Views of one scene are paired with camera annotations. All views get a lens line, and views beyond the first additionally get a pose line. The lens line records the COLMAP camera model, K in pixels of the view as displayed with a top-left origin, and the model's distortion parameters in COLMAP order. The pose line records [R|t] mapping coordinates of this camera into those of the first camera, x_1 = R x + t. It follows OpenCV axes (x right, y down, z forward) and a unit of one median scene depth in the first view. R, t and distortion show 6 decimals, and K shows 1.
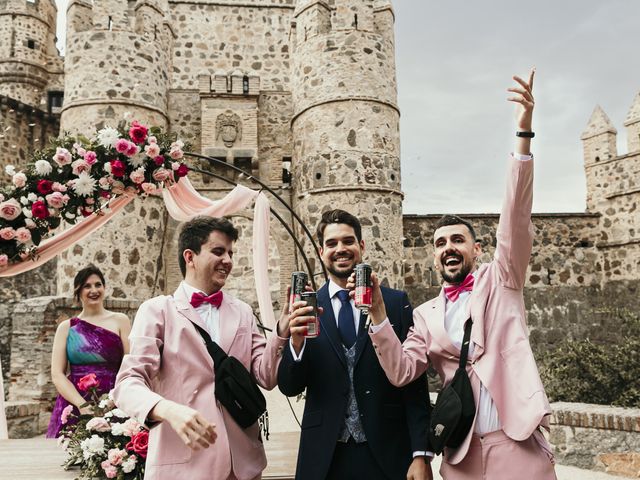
lens RADIAL K [[604.8, 0, 330.8], [0, 604.8, 249.5], [0, 0, 1]] dist [-0.004404, -0.013306]
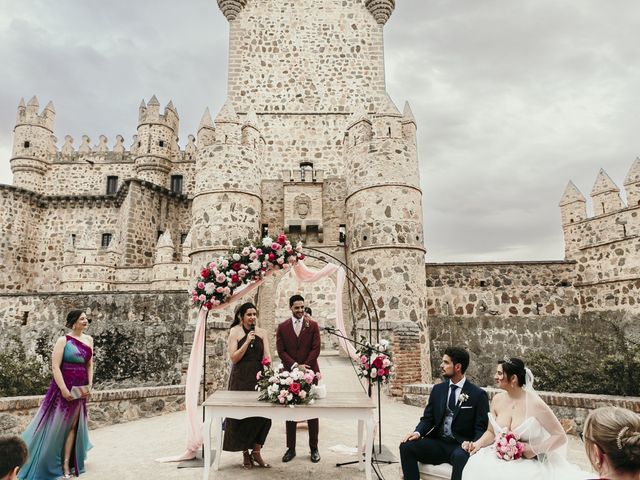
lens RADIAL K [[534.2, 0, 310.7], [0, 534.2, 227.7], [0, 0, 1]] dist [-0.018946, -0.002067]
pose [[0.993897, -0.012590, -0.109587, -0.008955], [0.001602, 0.995008, -0.099786, -0.018381], [0.110296, 0.099001, 0.988956, -0.262601]]
